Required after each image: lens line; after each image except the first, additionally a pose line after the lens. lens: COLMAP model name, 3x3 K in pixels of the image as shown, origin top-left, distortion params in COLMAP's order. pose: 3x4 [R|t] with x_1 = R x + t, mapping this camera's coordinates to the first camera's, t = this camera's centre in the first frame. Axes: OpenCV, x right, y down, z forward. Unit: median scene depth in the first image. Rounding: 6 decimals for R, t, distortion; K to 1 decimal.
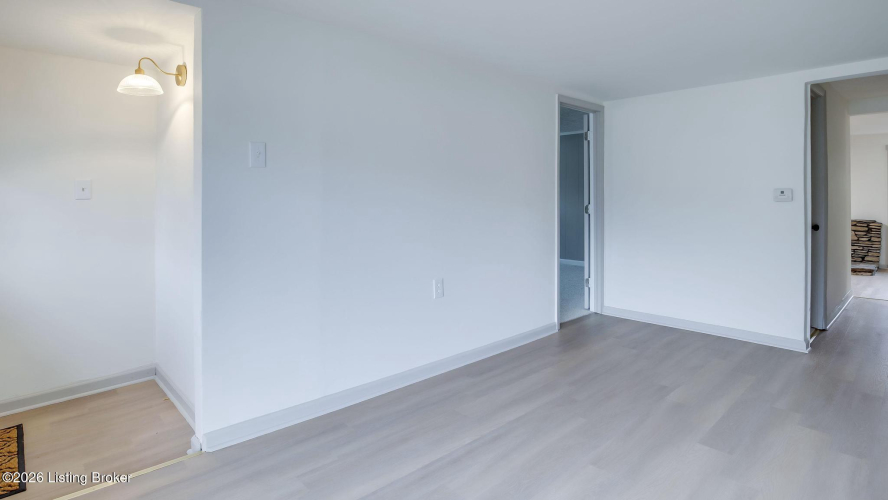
lens RADIAL K [[482.0, 0, 453.8], [0, 482.0, 197.6], [0, 0, 1]] dist [-0.004615, -0.000804]
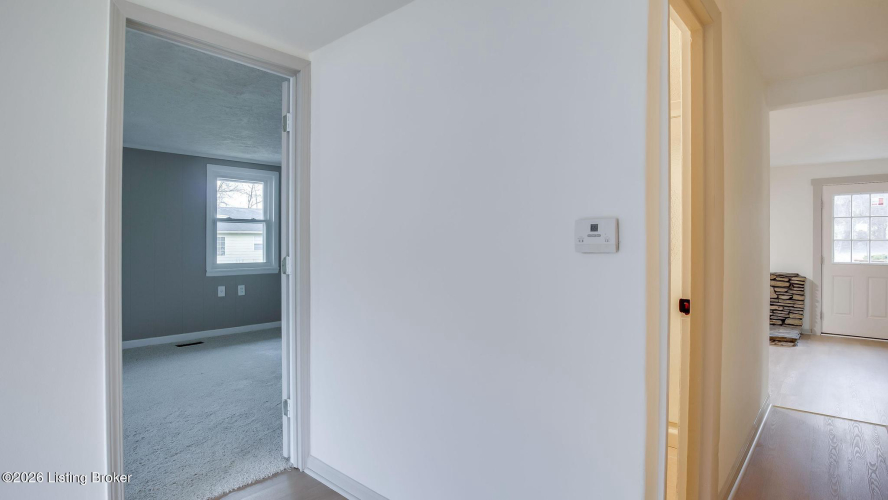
lens RADIAL K [[463.1, 0, 444.0], [0, 463.1, 250.0], [0, 0, 1]] dist [-0.013413, -0.000422]
pose [[0.997174, 0.002497, 0.075087, 0.236437], [-0.003397, 0.999924, 0.011856, 0.000830], [-0.075051, -0.012078, 0.997107, 0.286947]]
